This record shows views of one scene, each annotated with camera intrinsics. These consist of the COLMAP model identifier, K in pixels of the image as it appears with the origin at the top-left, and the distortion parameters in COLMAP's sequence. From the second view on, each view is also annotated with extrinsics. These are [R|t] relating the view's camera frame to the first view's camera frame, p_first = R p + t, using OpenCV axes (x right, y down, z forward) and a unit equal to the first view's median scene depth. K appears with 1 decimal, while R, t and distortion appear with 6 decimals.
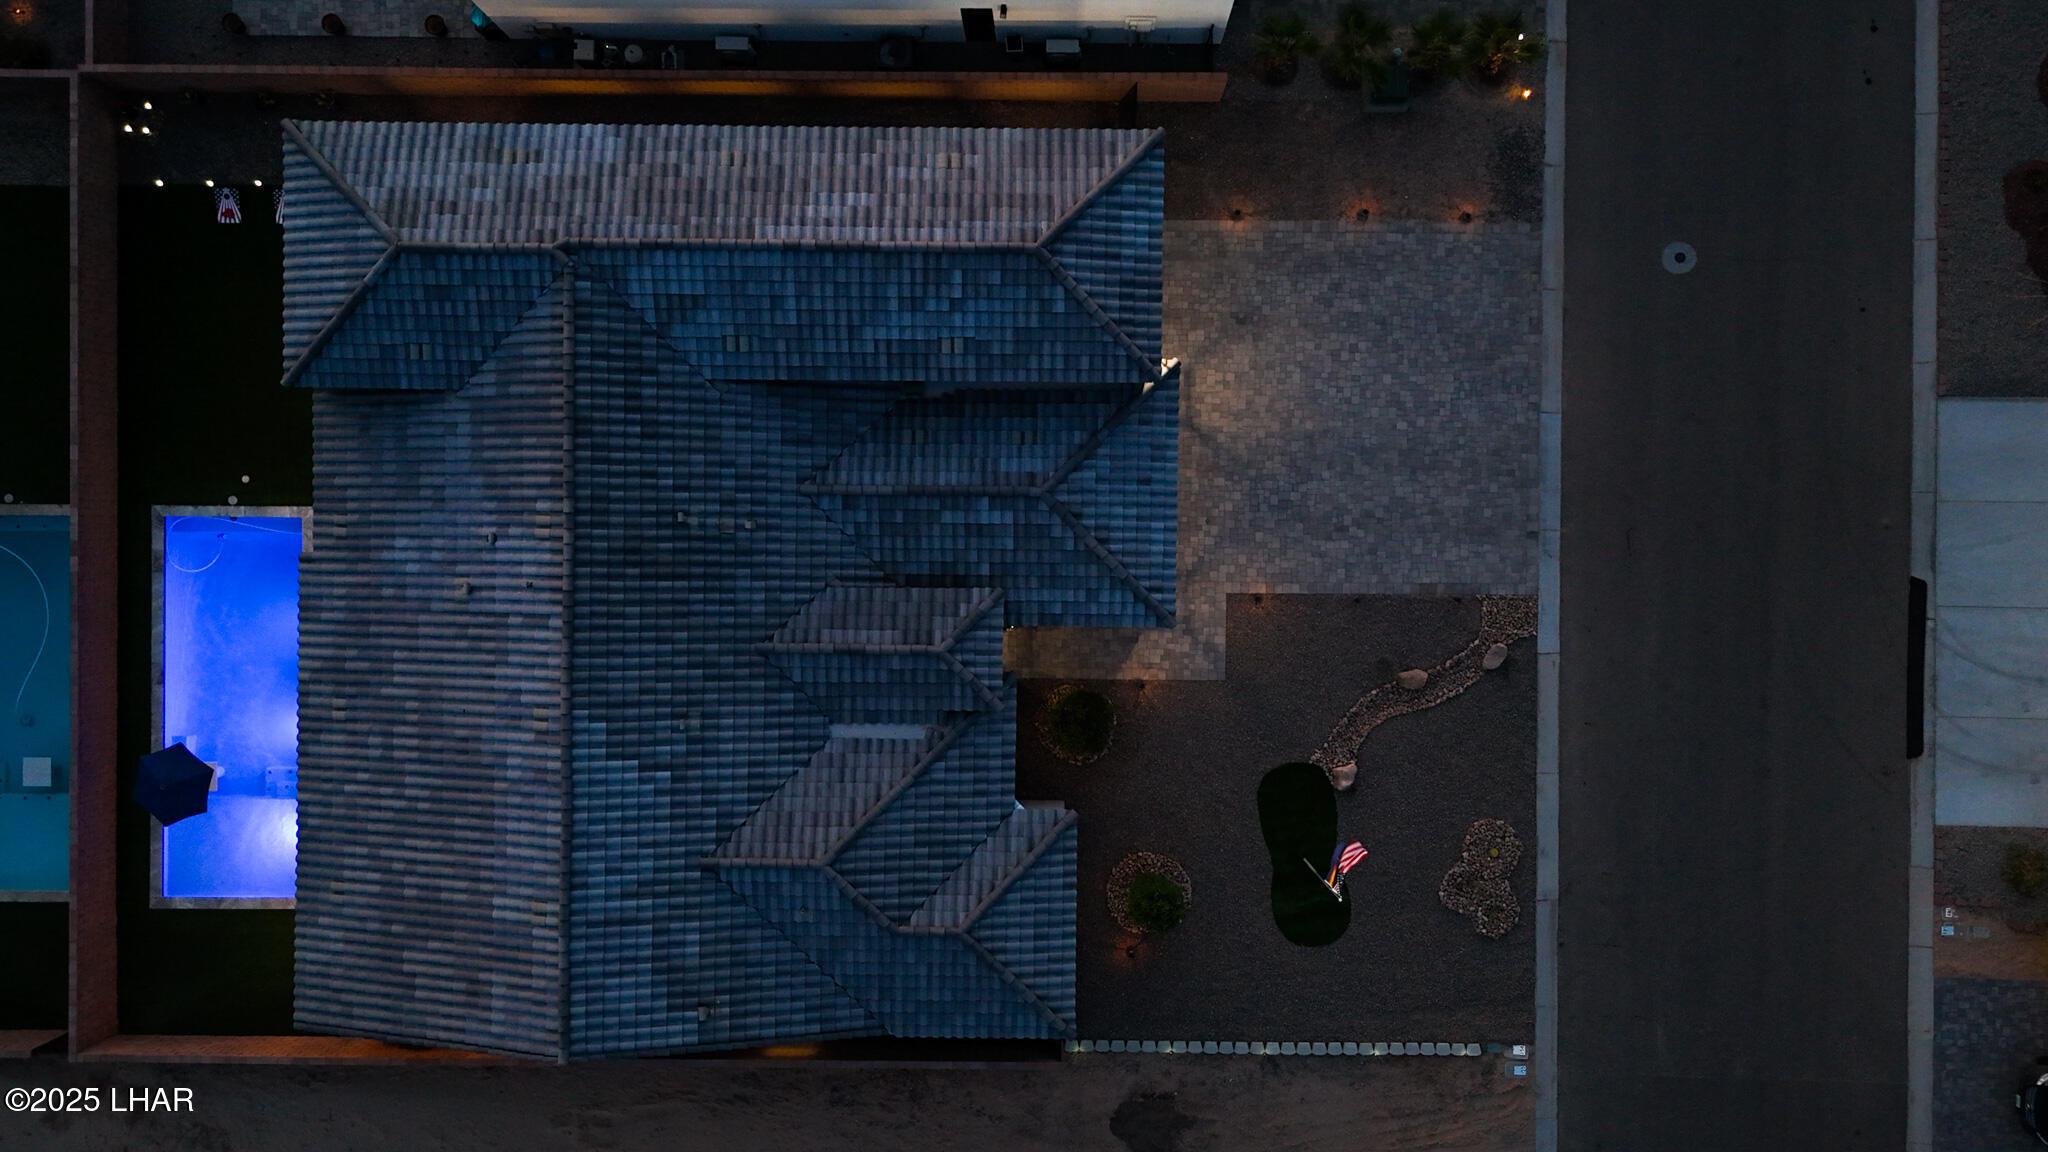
lens RADIAL K [[1505.9, 0, 1030.8], [0, 1505.9, 577.9], [0, 0, 1]] dist [0.097685, -0.111531]
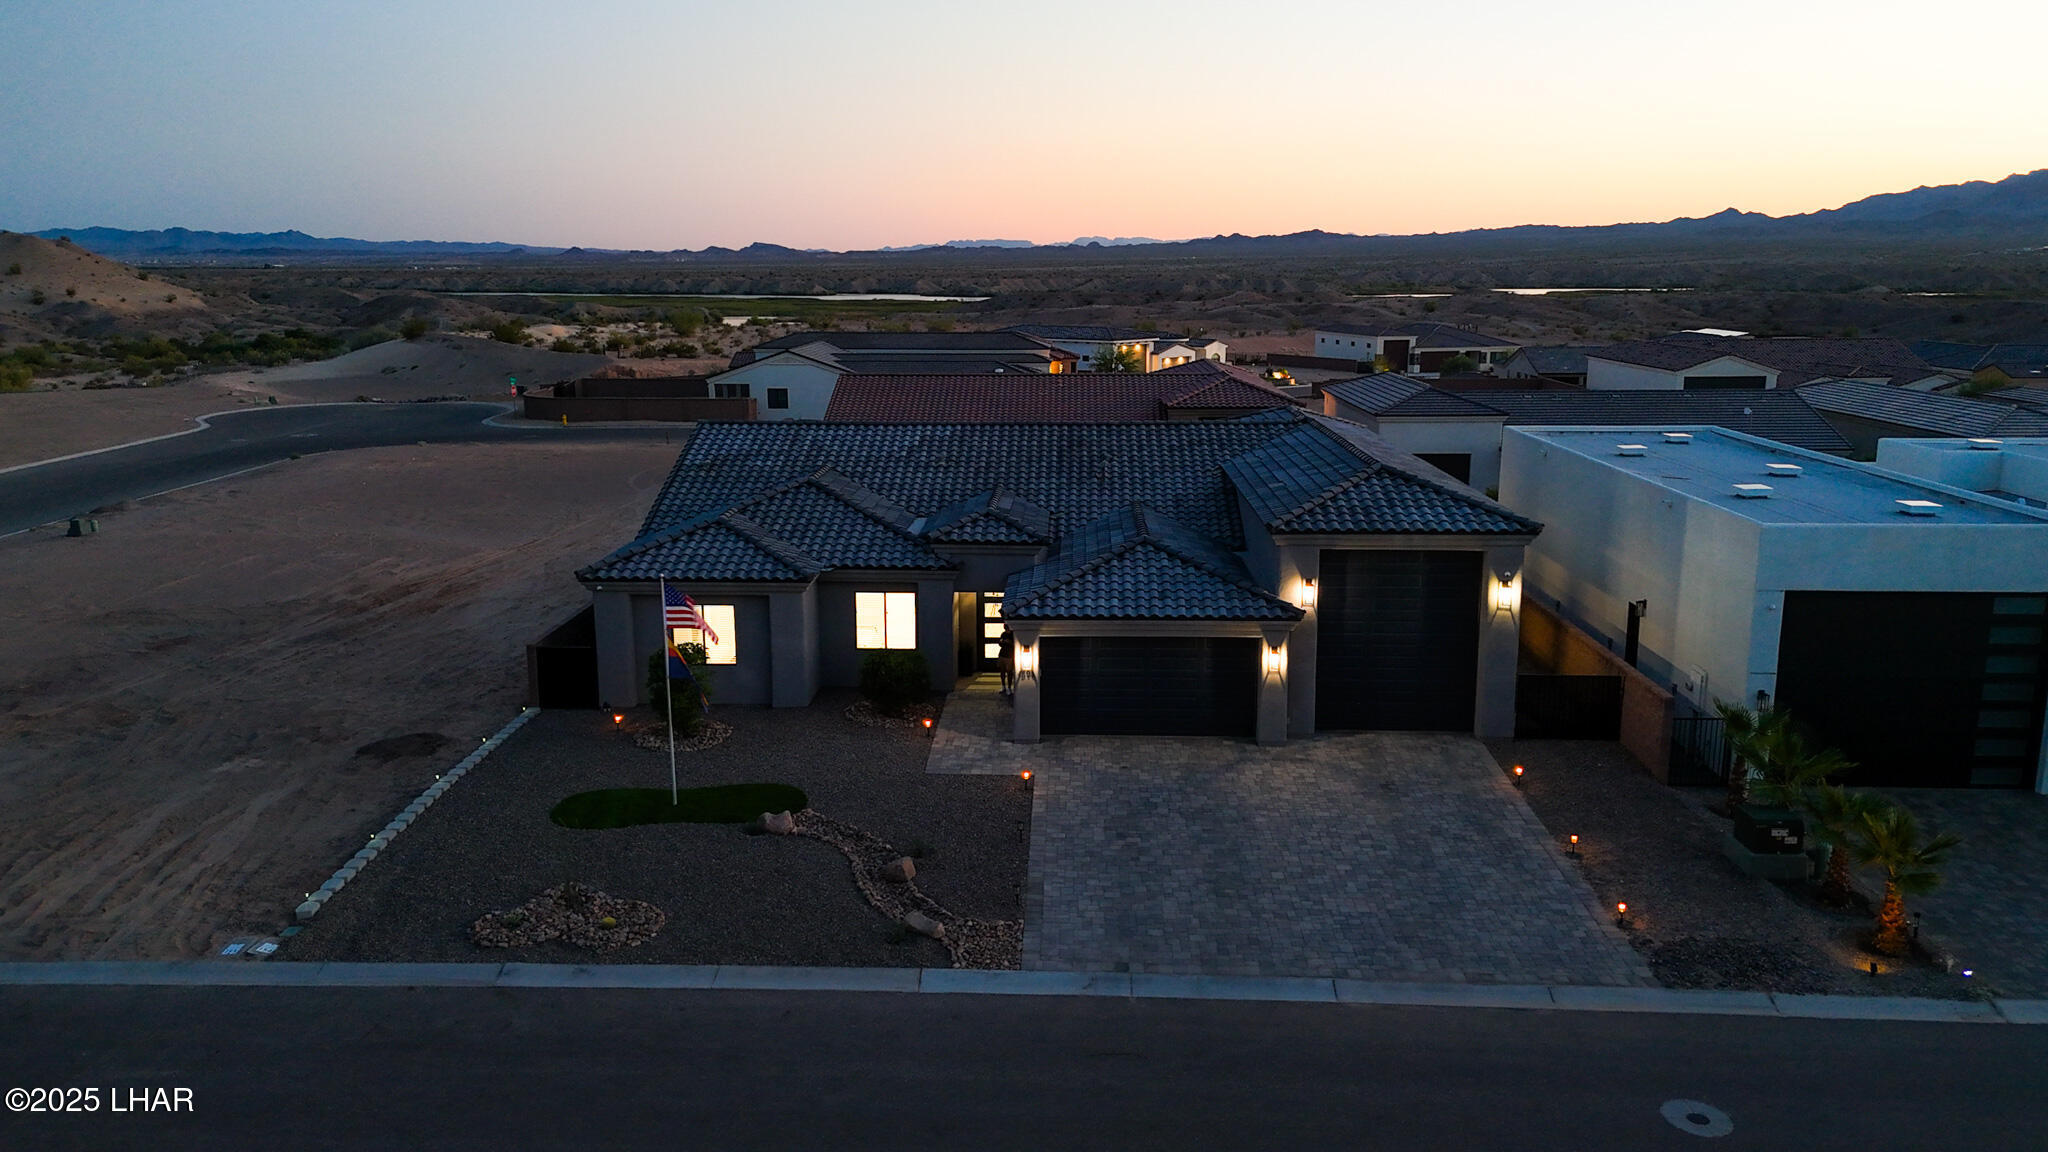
lens RADIAL K [[1505.9, 0, 1030.8], [0, 1505.9, 577.9], [0, 0, 1]] dist [0.097685, -0.111531]
pose [[-0.021201, 0.223473, -0.974480, 0.882591], [-0.999764, -0.009287, 0.019622, -0.002629], [-0.004665, 0.974666, 0.223617, 0.727589]]
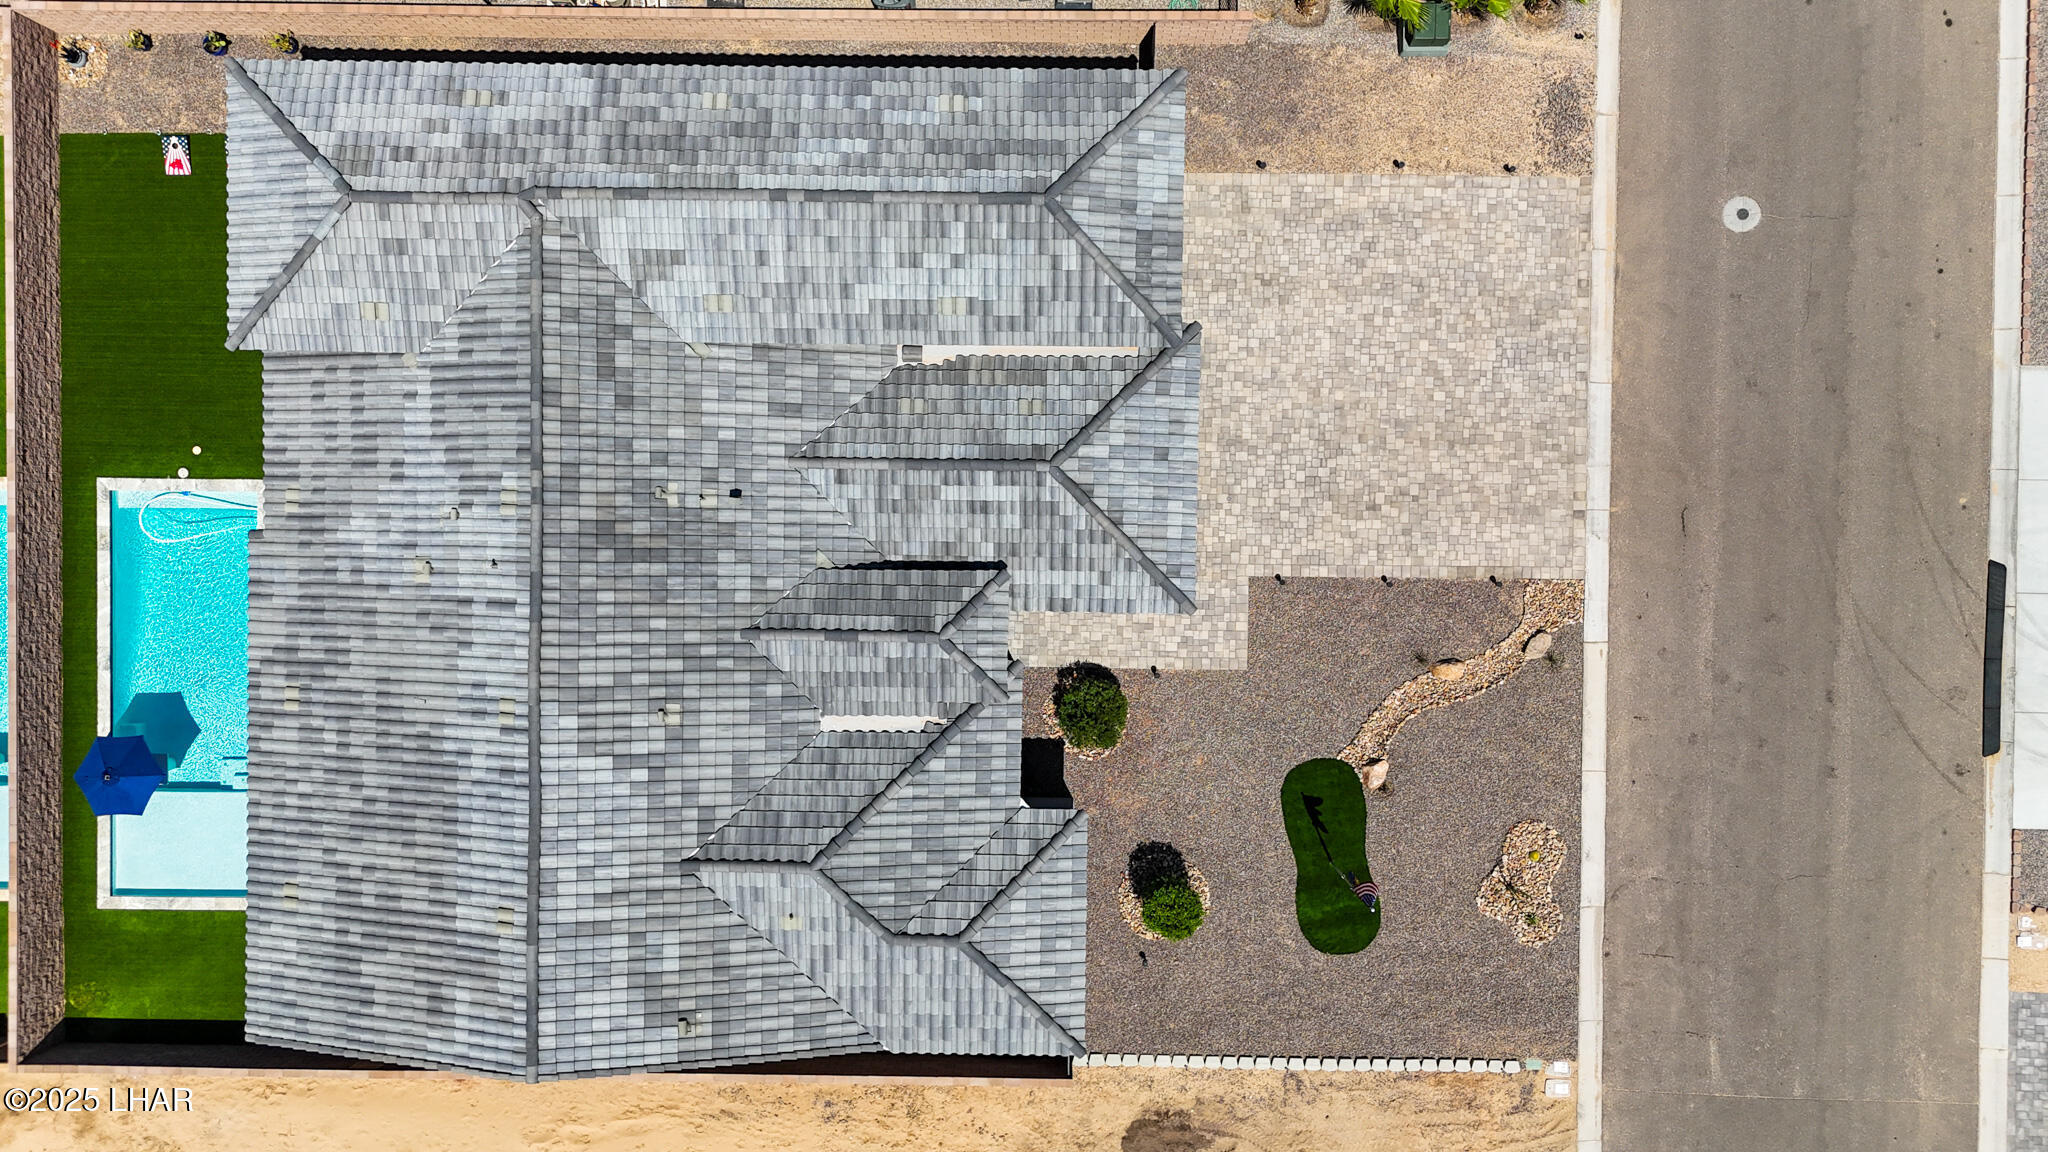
lens RADIAL K [[1505.9, 0, 1030.8], [0, 1505.9, 577.9], [0, 0, 1]] dist [0.097685, -0.111531]
pose [[0.999994, 0.002285, 0.002696, -0.007459], [-0.002337, 0.999811, 0.019307, -0.006658], [-0.002652, -0.019313, 0.999810, 0.070393]]
